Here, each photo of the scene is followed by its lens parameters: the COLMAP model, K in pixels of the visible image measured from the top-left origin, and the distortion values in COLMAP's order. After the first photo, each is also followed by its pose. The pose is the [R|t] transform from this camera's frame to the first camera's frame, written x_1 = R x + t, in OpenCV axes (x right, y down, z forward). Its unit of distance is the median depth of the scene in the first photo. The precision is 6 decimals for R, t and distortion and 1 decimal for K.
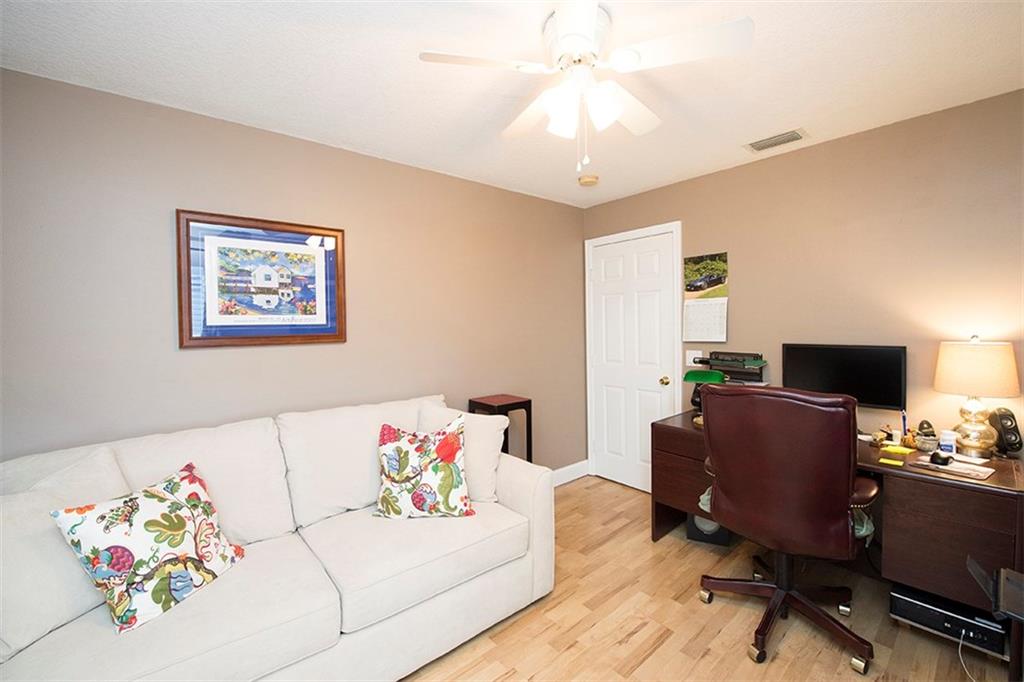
lens RADIAL K [[417.9, 0, 512.0], [0, 417.9, 341.0], [0, 0, 1]] dist [-0.015663, -0.000016]
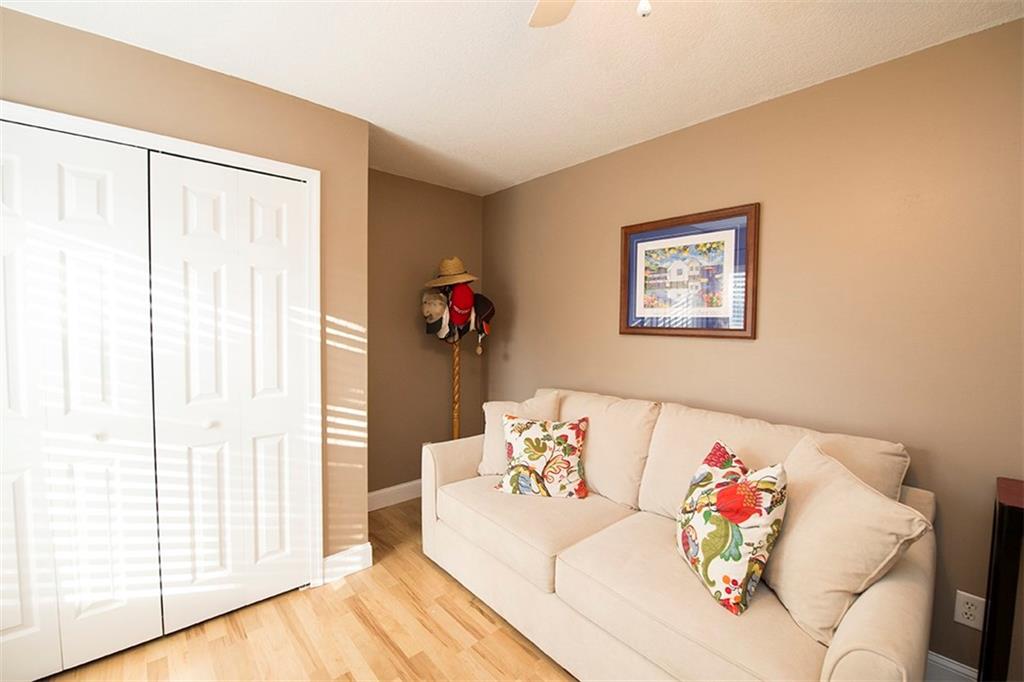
lens RADIAL K [[417.9, 0, 512.0], [0, 417.9, 341.0], [0, 0, 1]] dist [-0.015663, -0.000016]
pose [[0.036003, 0.068060, -0.997031, 0.468989], [-0.050827, 0.996512, 0.066189, -0.028465], [0.998058, 0.048293, 0.039337, 0.564344]]
